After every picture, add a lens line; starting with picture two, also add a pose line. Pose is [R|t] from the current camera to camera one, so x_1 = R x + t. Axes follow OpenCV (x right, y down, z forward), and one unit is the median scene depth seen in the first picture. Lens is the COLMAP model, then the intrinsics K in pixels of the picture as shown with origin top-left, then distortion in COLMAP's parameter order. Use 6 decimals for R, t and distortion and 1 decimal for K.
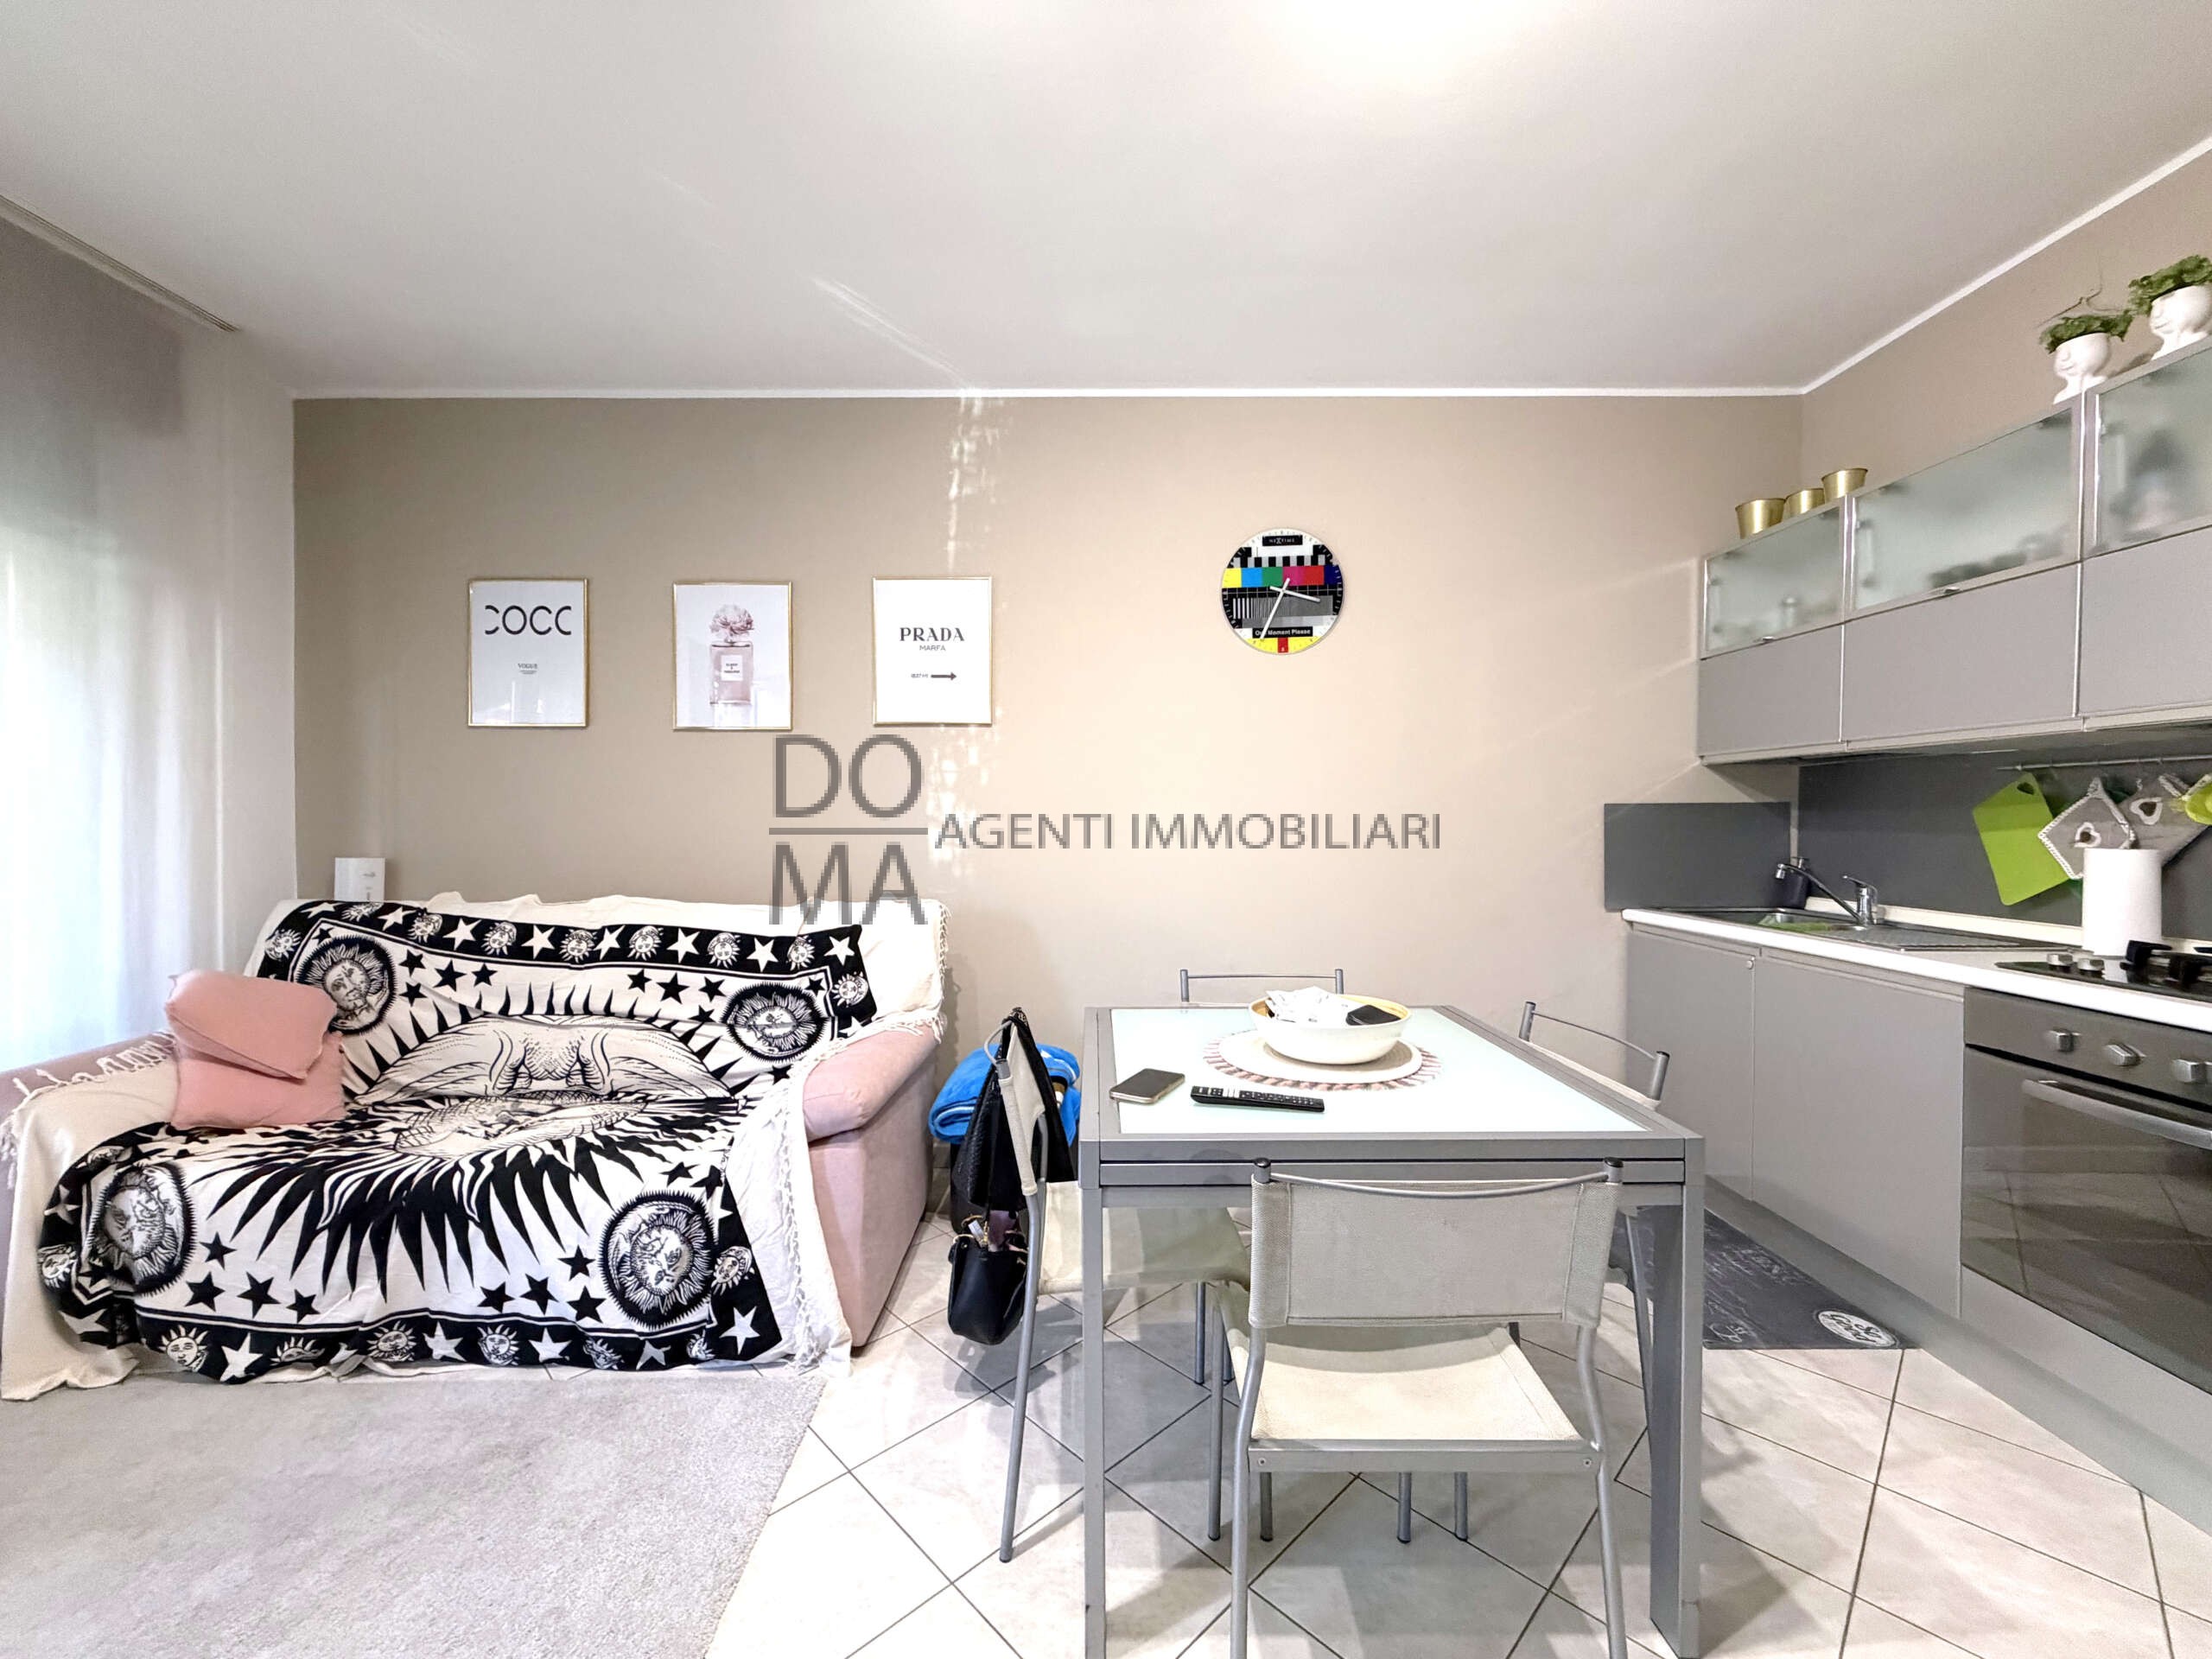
lens RADIAL K [[888.6, 0, 1111.9], [0, 888.6, 828.4], [0, 0, 1]] dist [-0.000098, 0.000714]
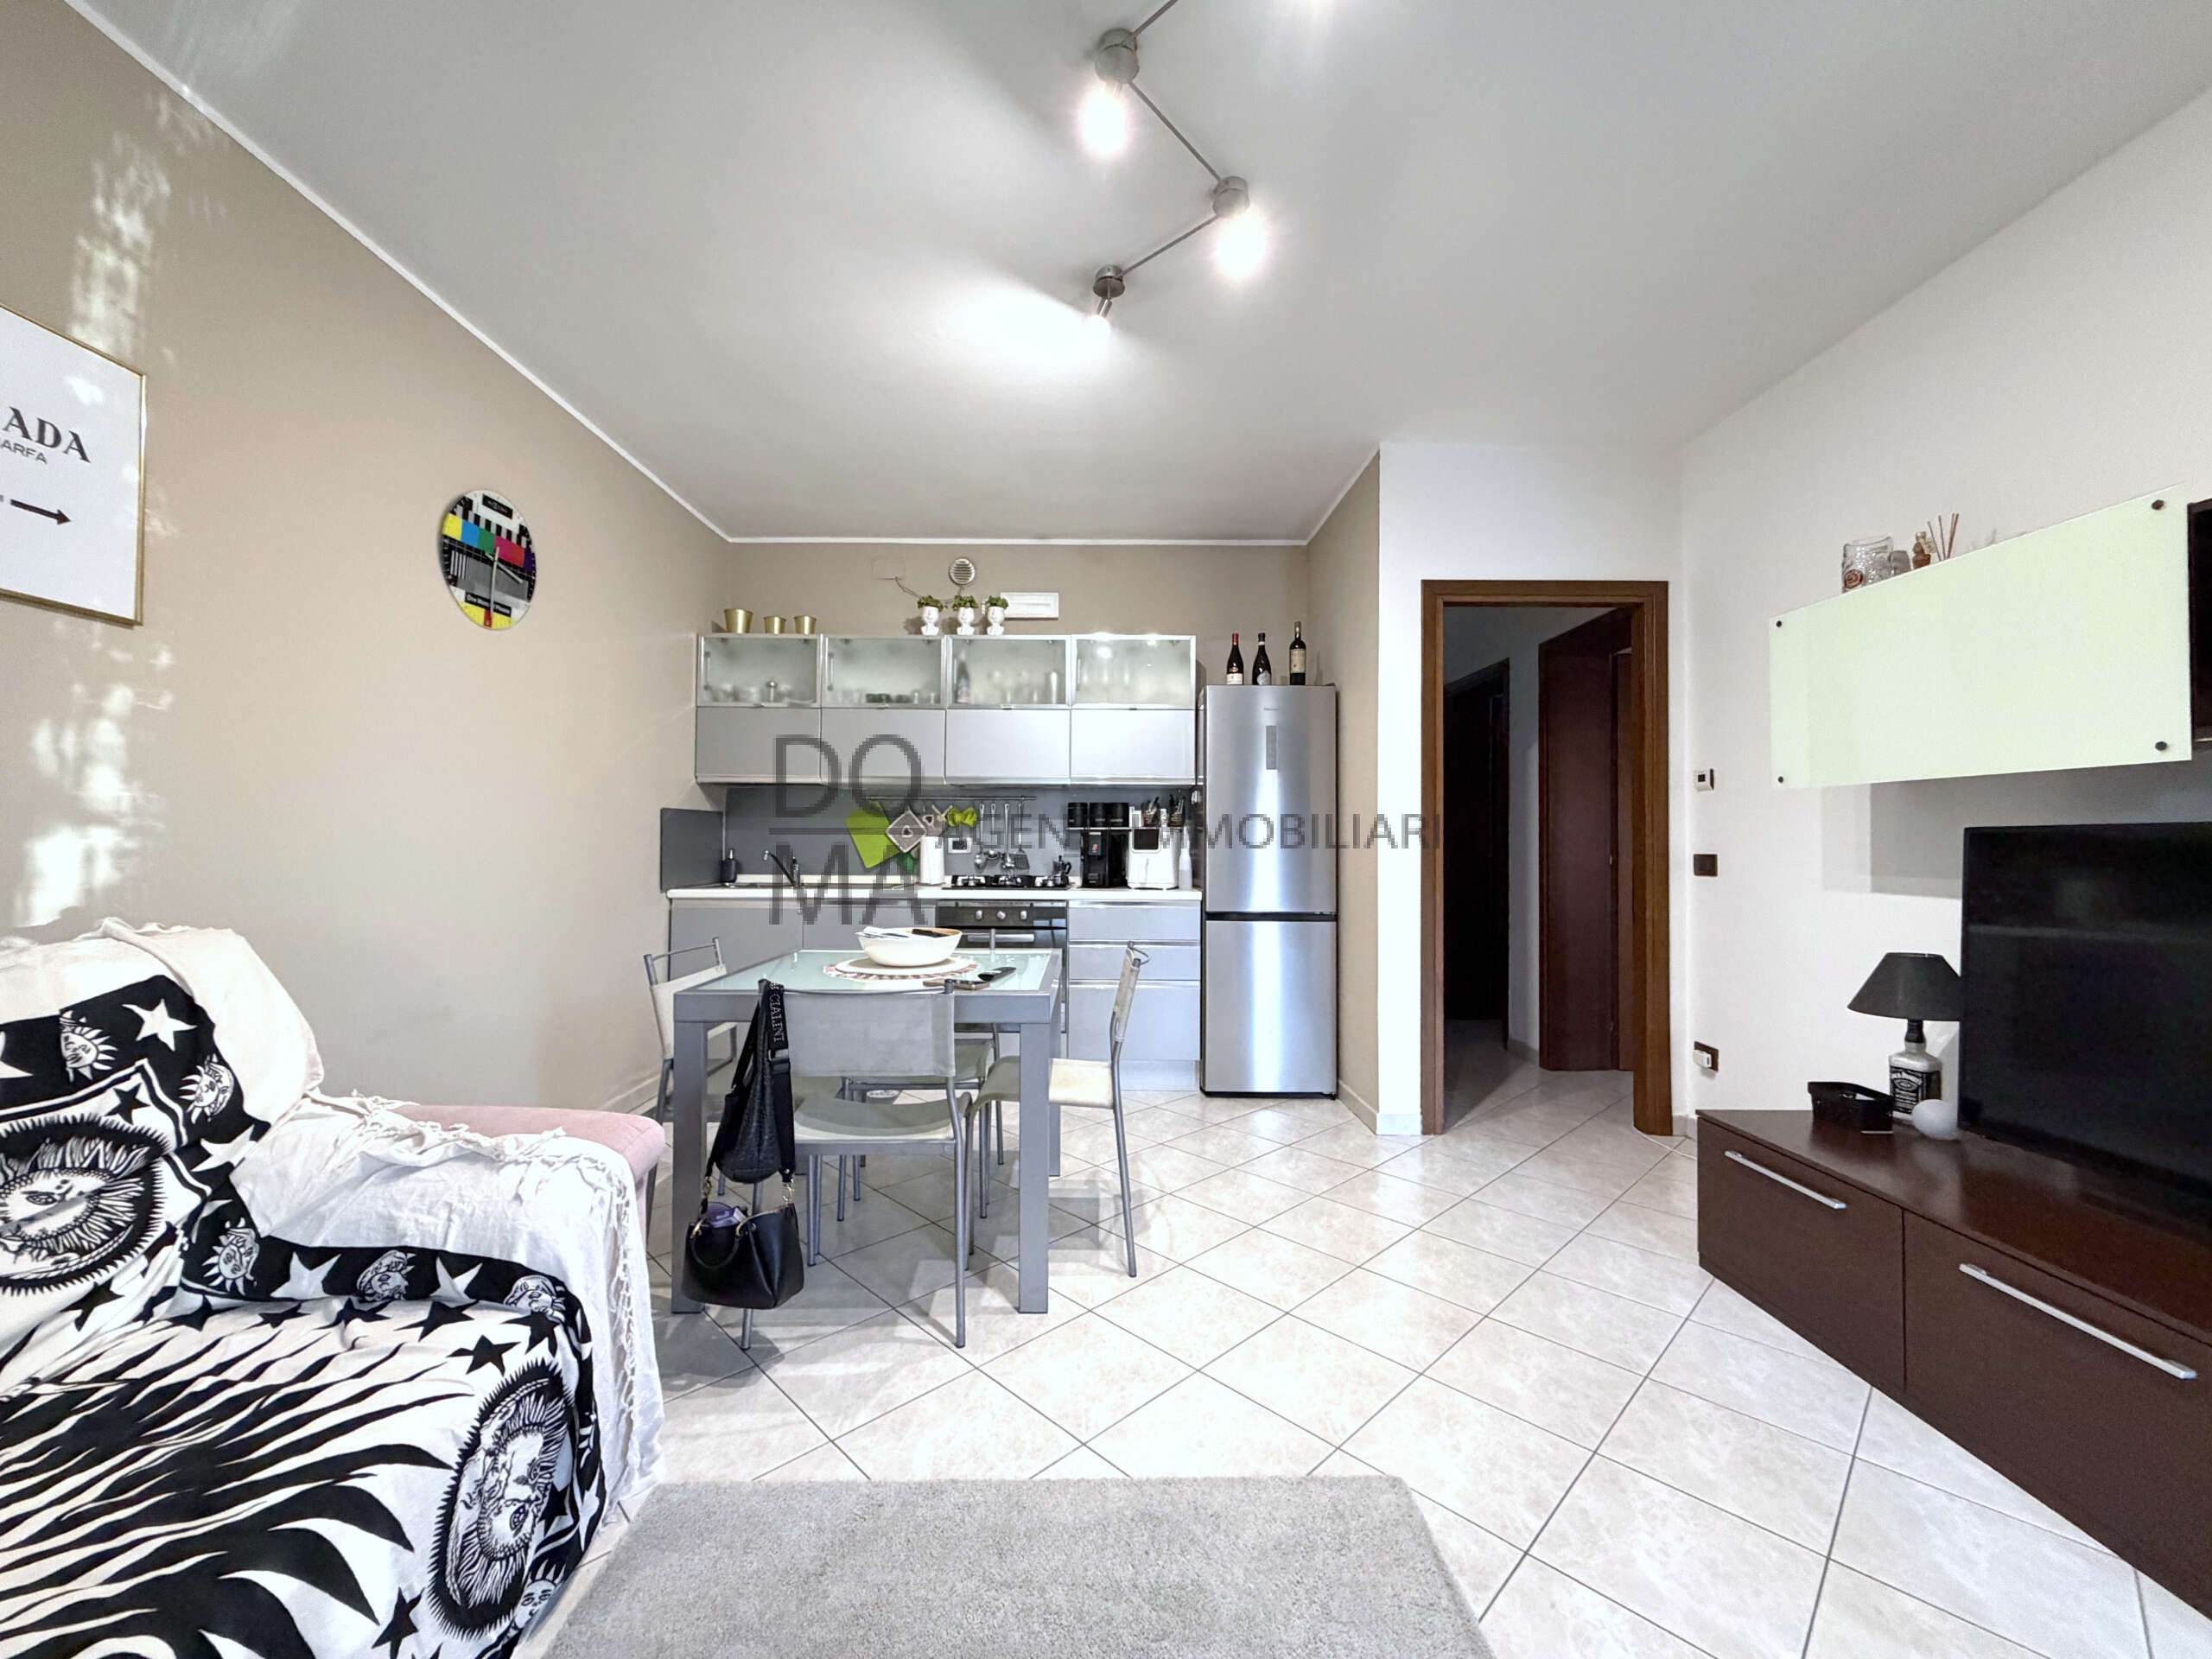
lens RADIAL K [[868.3, 0, 1106.0], [0, 868.3, 829.5], [0, 0, 1]] dist [-0.001230, 0.000316]
pose [[-0.004038, 0.016564, 0.999855, -0.836568], [0.006730, 0.999841, -0.016537, 0.034342], [-0.999969, 0.006662, -0.004149, 0.449612]]
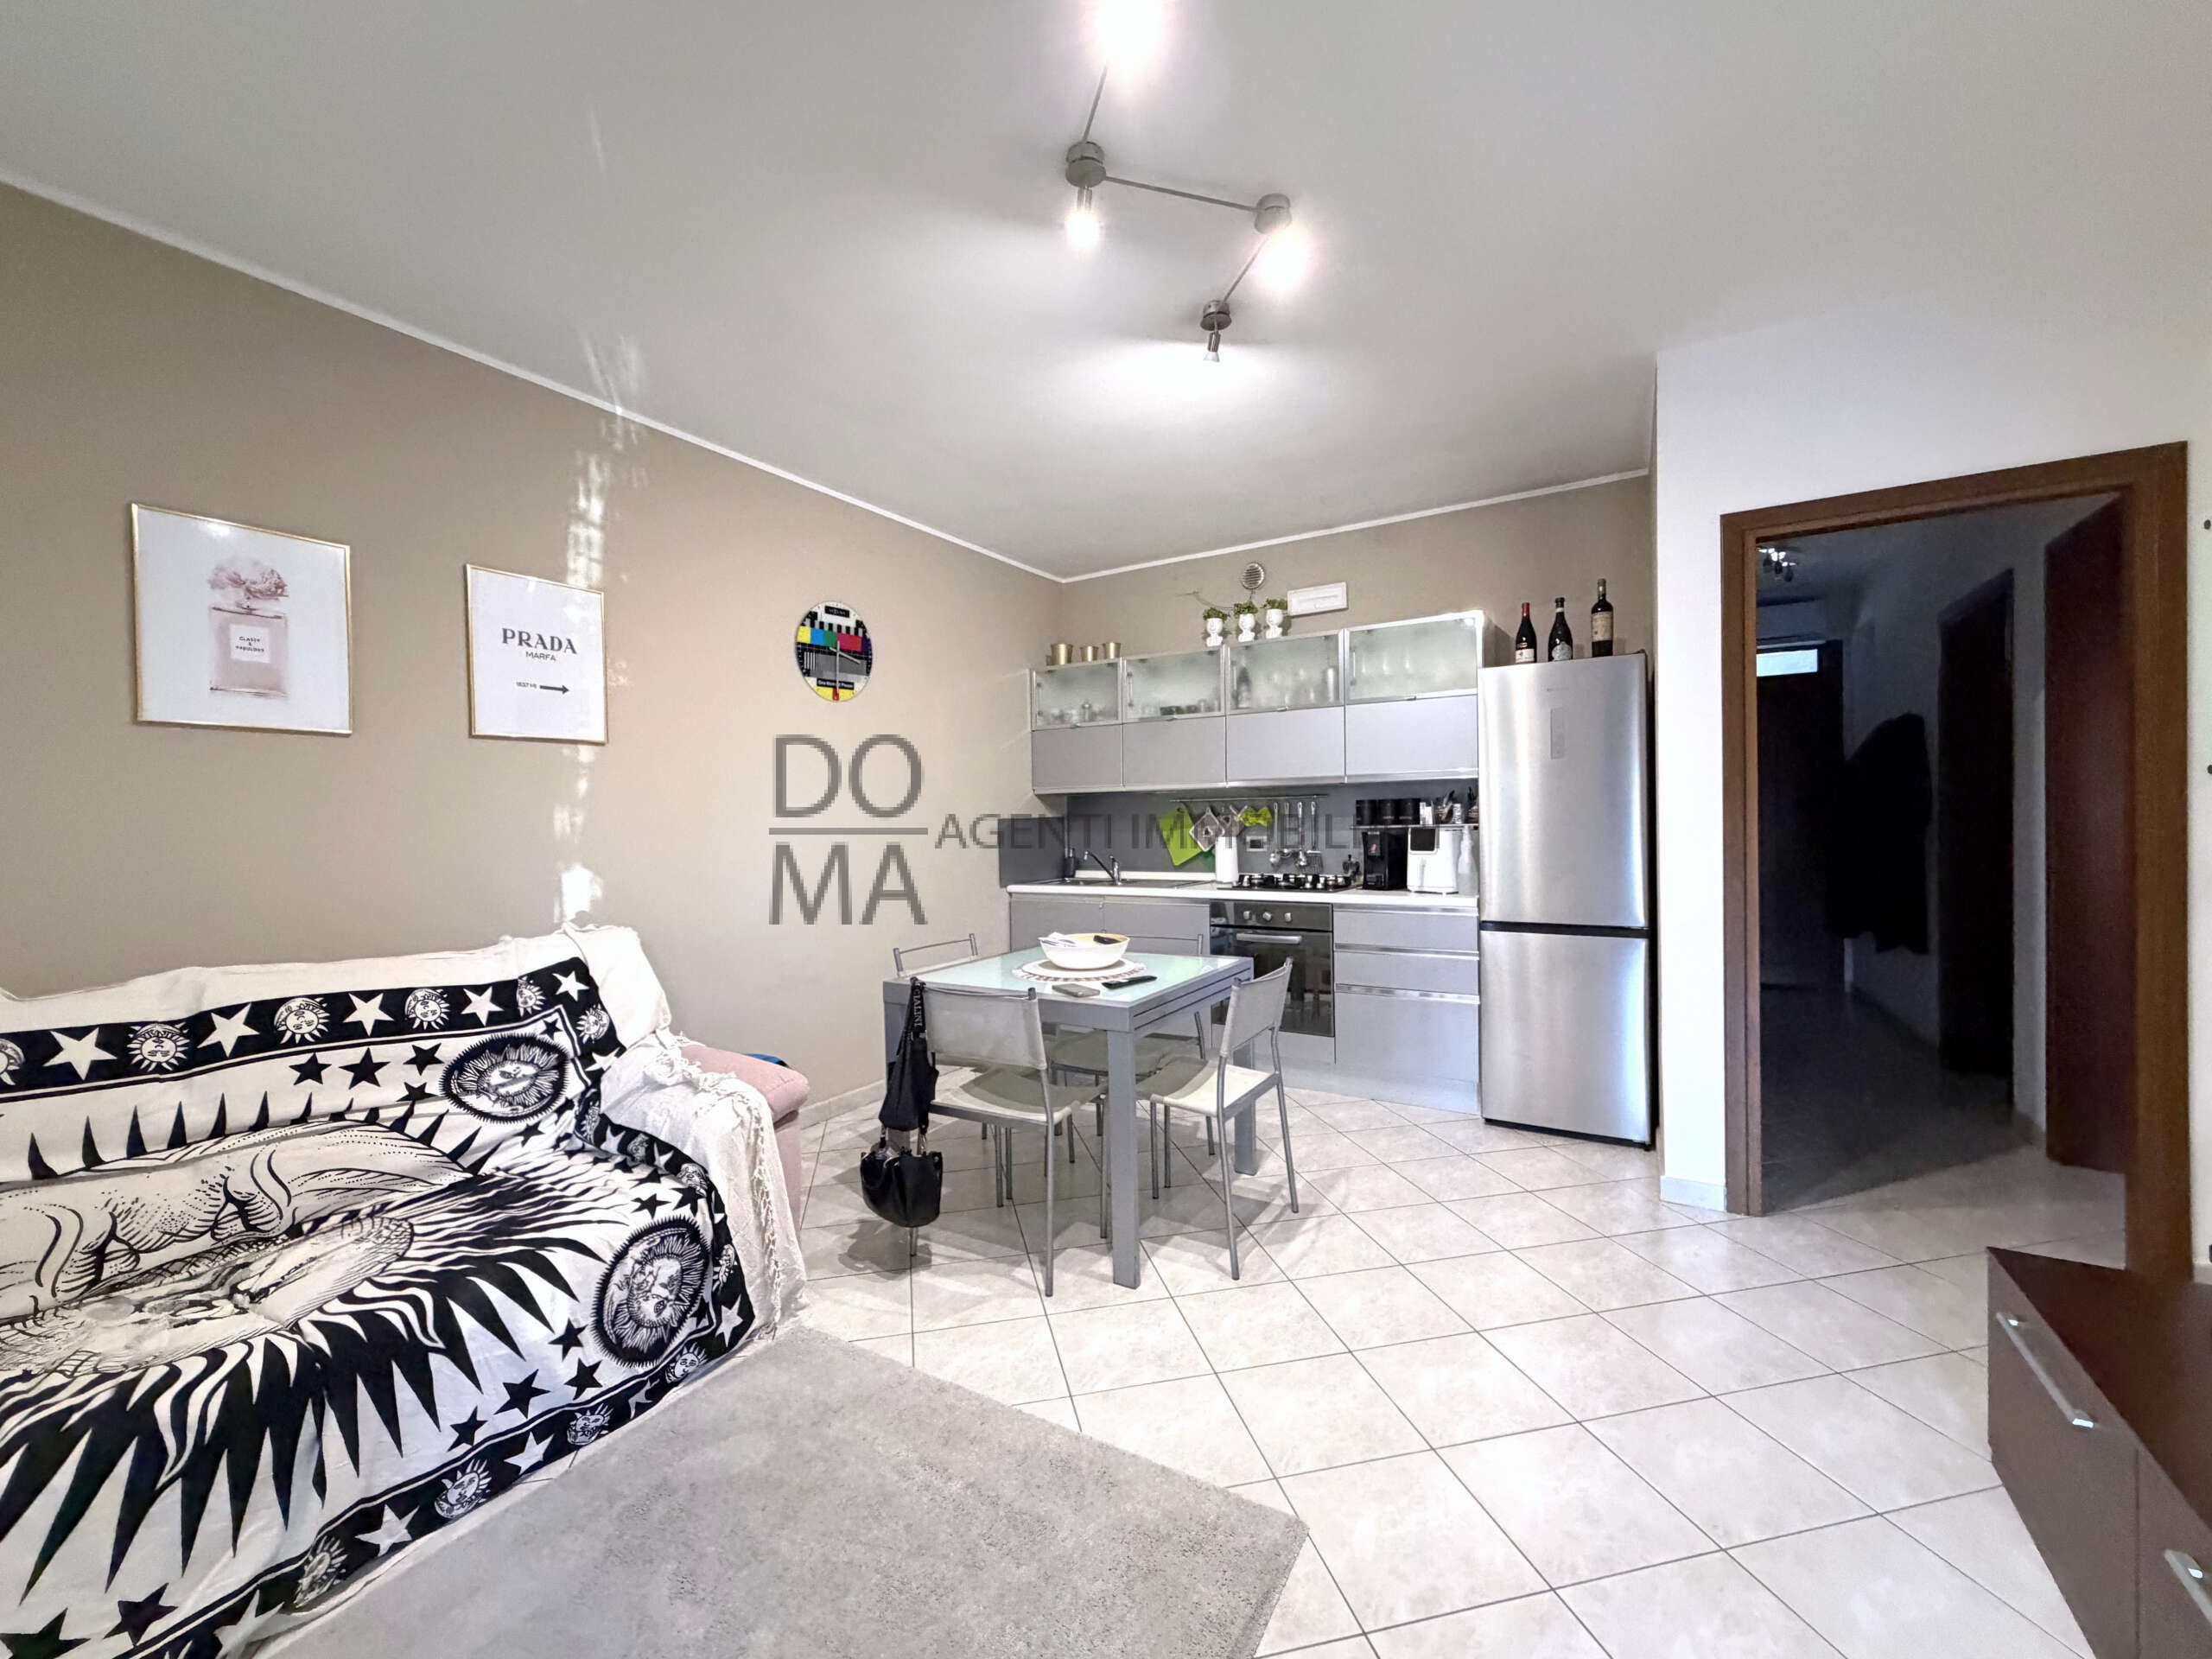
lens RADIAL K [[888.6, 0, 1111.9], [0, 888.6, 828.4], [0, 0, 1]] dist [-0.000098, 0.000714]
pose [[0.516828, -0.019532, 0.855866, -0.819111], [0.028278, 0.999584, 0.005736, -0.017216], [-0.855622, 0.021238, 0.517165, 0.031223]]
